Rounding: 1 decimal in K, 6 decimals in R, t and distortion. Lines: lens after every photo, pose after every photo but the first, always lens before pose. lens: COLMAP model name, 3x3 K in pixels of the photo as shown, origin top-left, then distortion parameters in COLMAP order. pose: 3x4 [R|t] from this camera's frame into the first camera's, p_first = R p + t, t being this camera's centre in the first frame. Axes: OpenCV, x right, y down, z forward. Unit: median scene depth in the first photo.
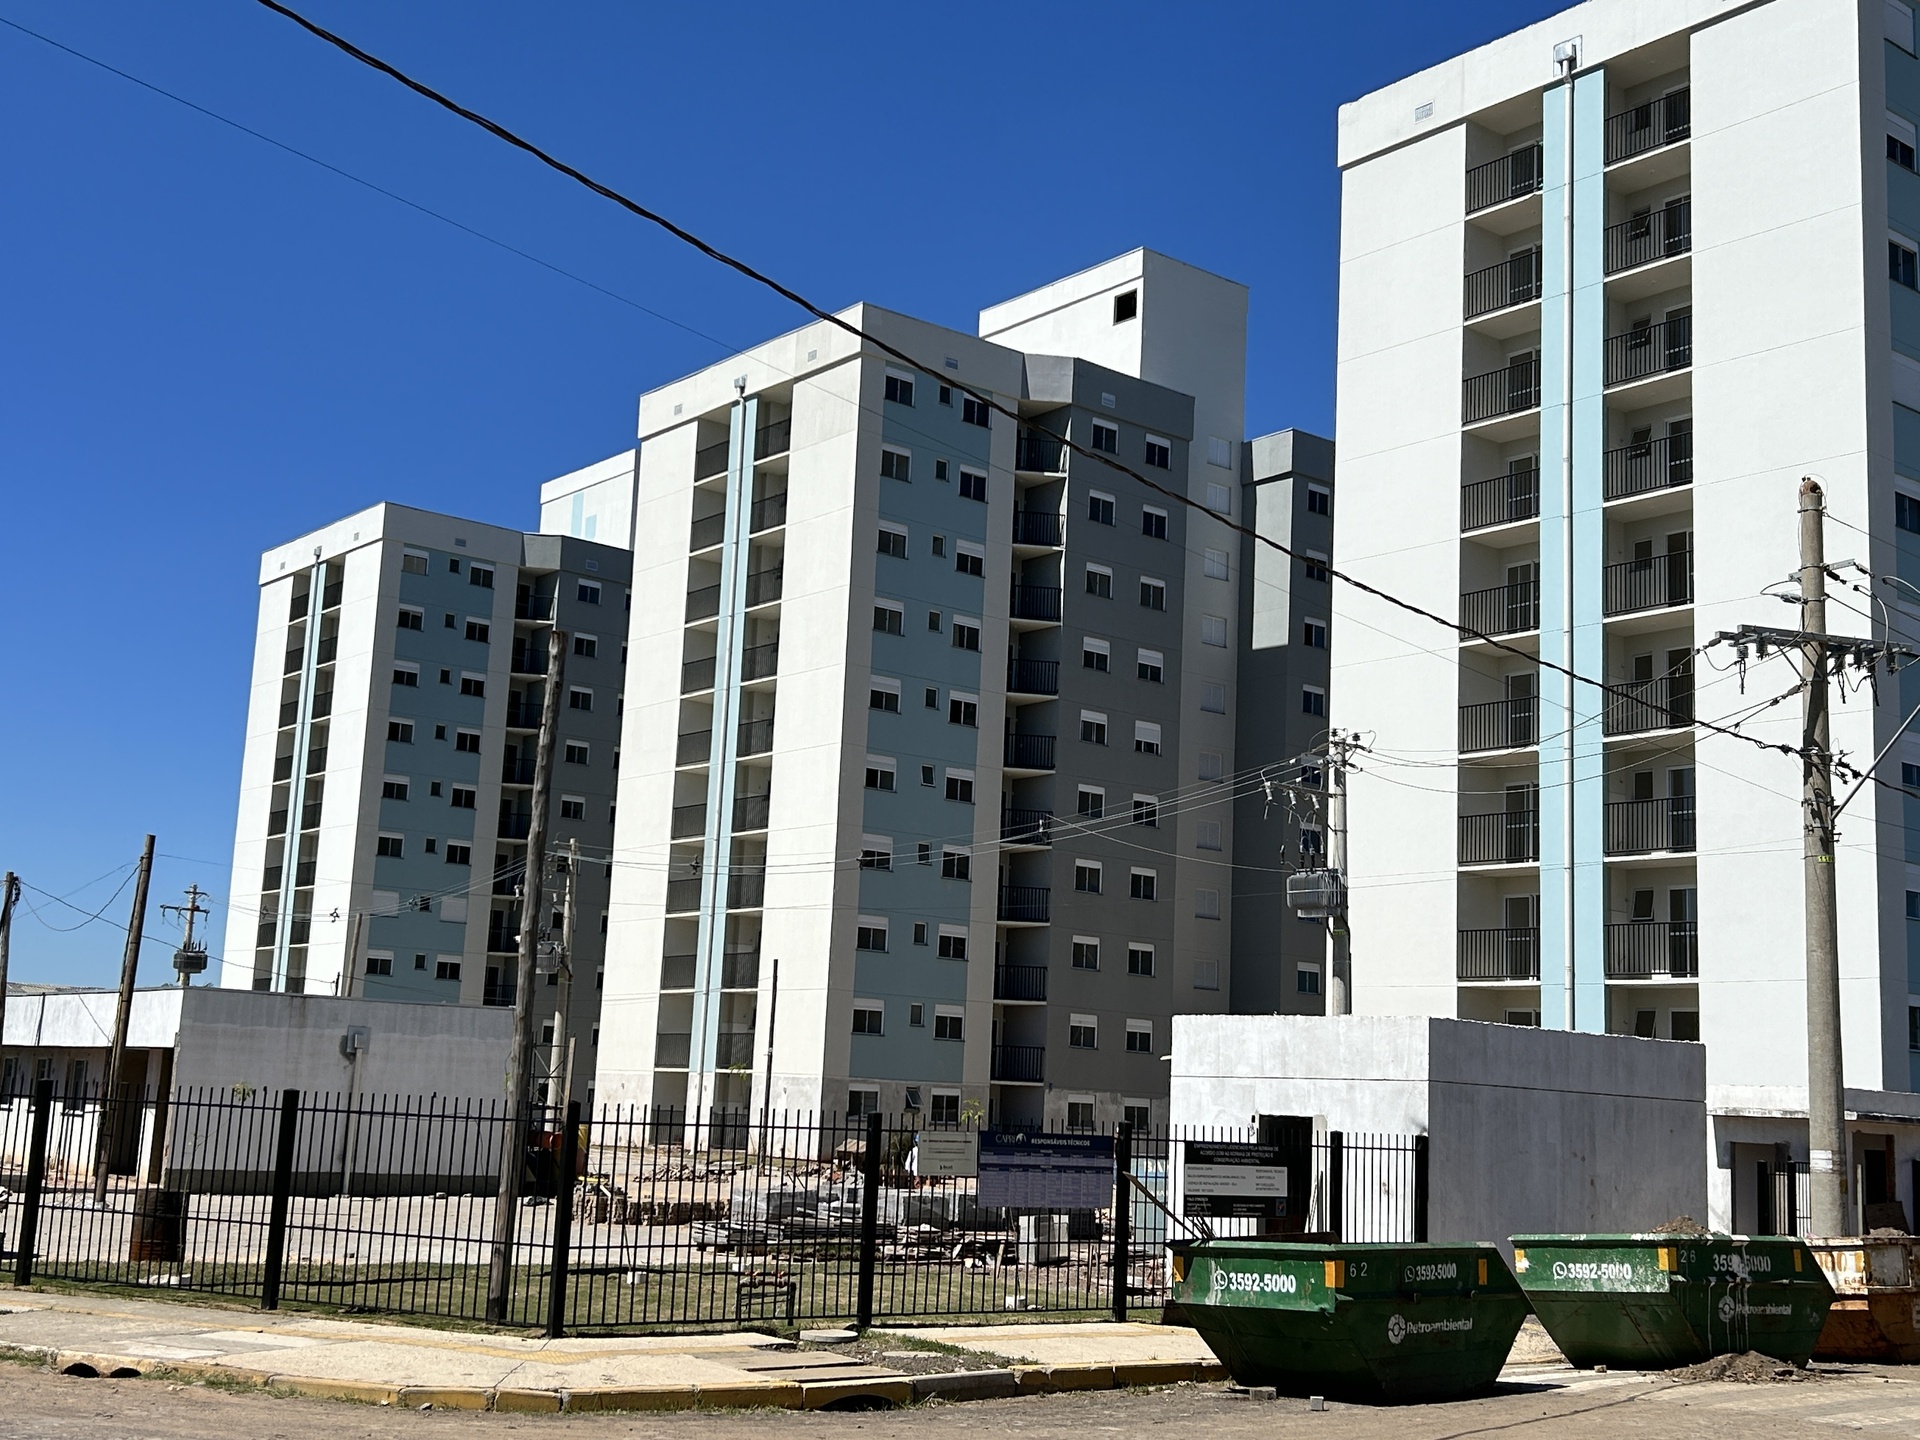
lens RADIAL K [[2216.5, 0, 967.3], [0, 2216.5, 720.7], [0, 0, 1]] dist [0.085078, 0.000000]
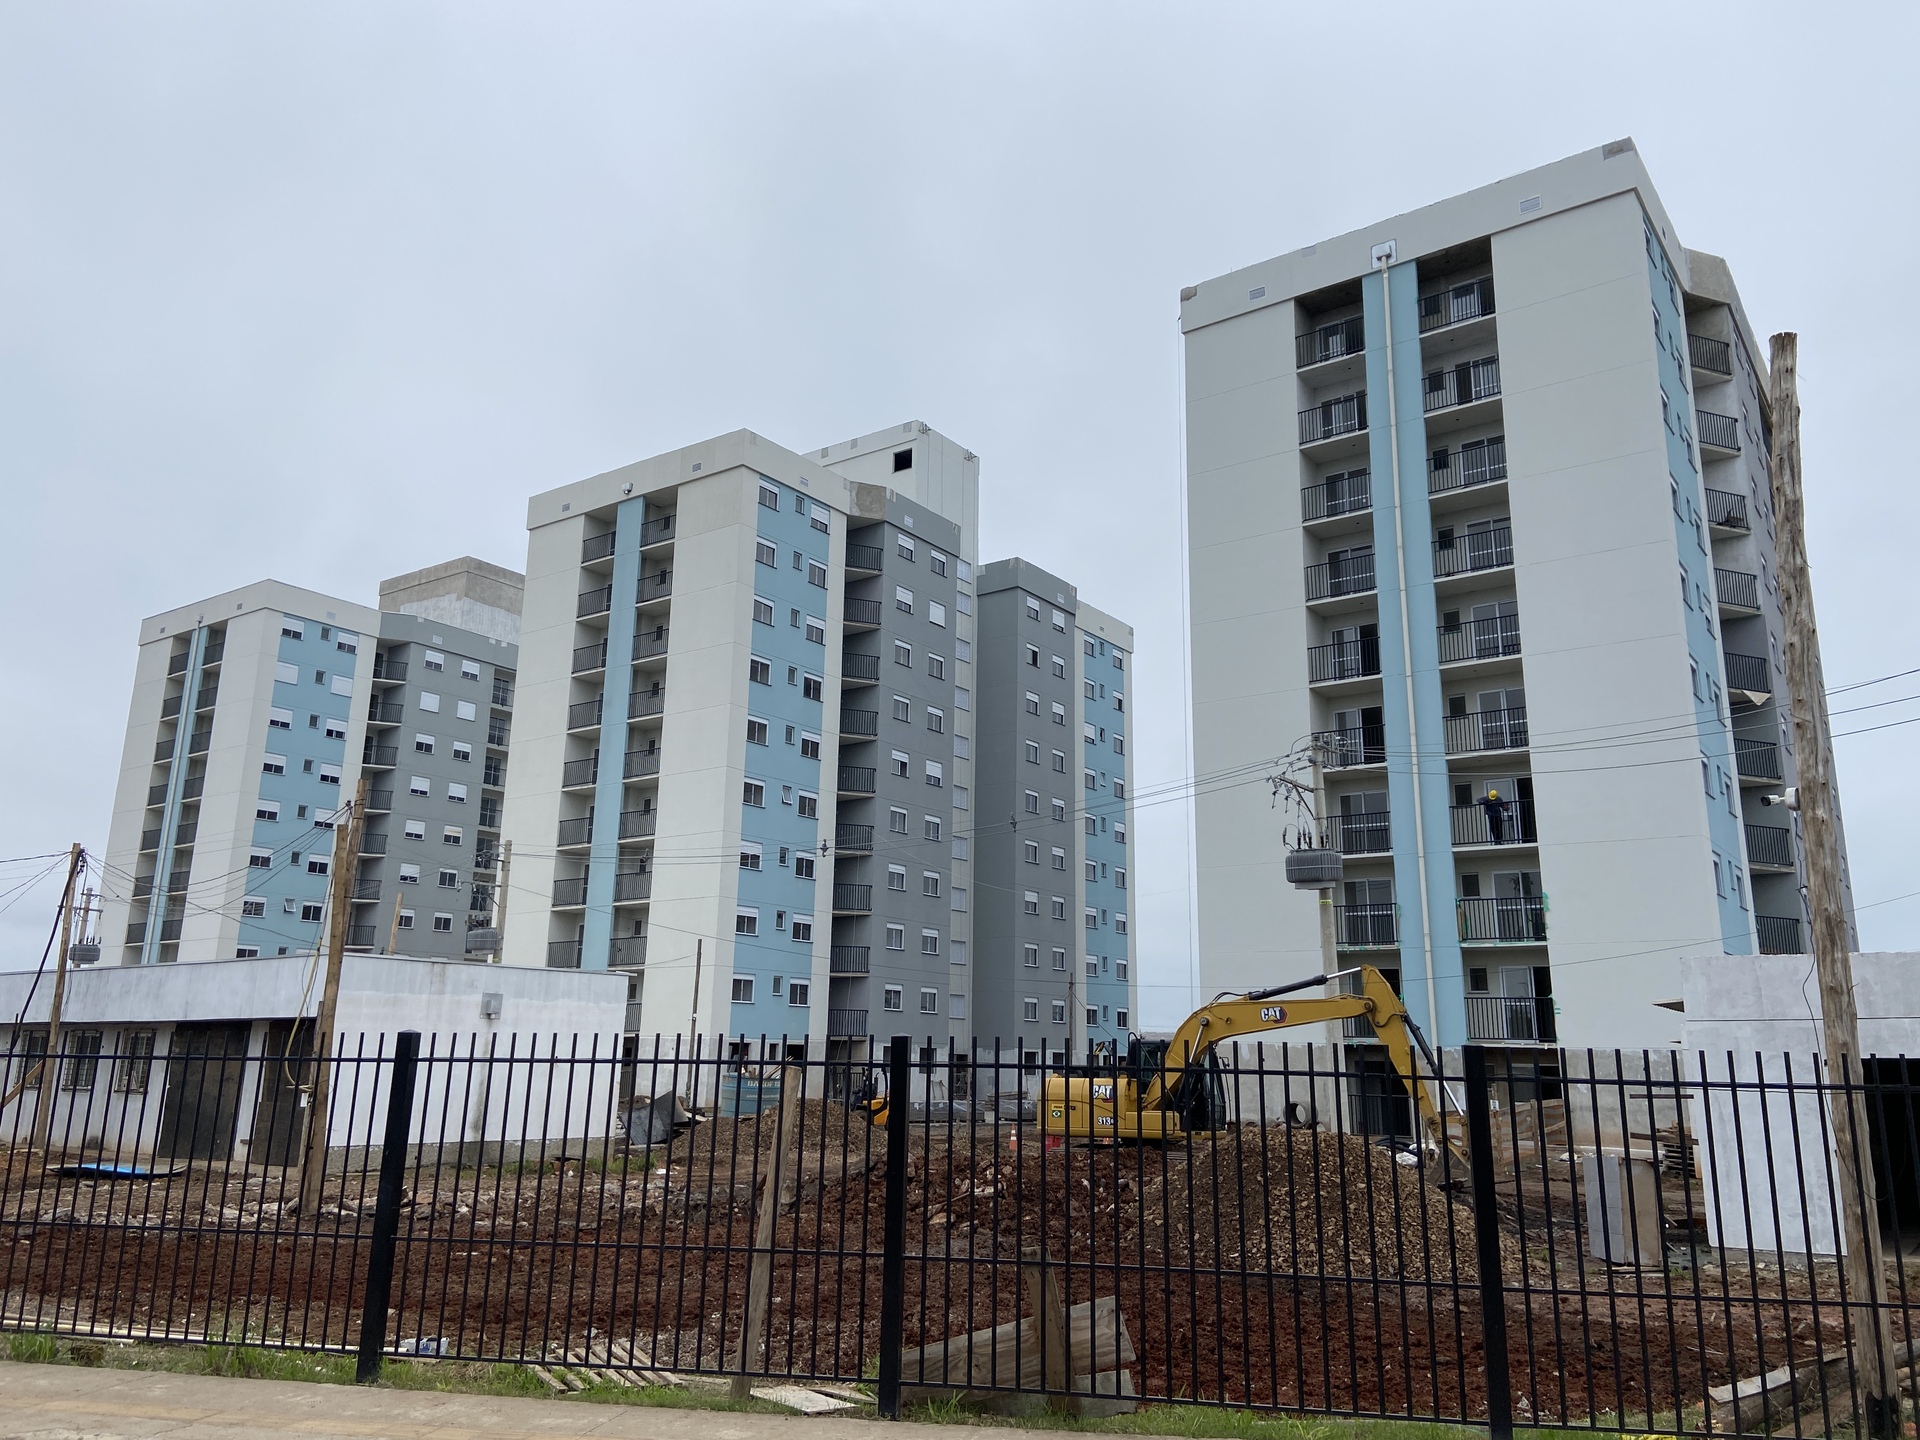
lens RADIAL K [[1414.5, 0, 949.1], [0, 1414.5, 721.2], [0, 0, 1]] dist [0.083882, 0.000543]
pose [[0.963227, 0.033562, 0.266584, -0.143219], [-0.018306, 0.998060, -0.059510, 0.028031], [-0.268064, 0.052441, 0.961973, 0.179869]]
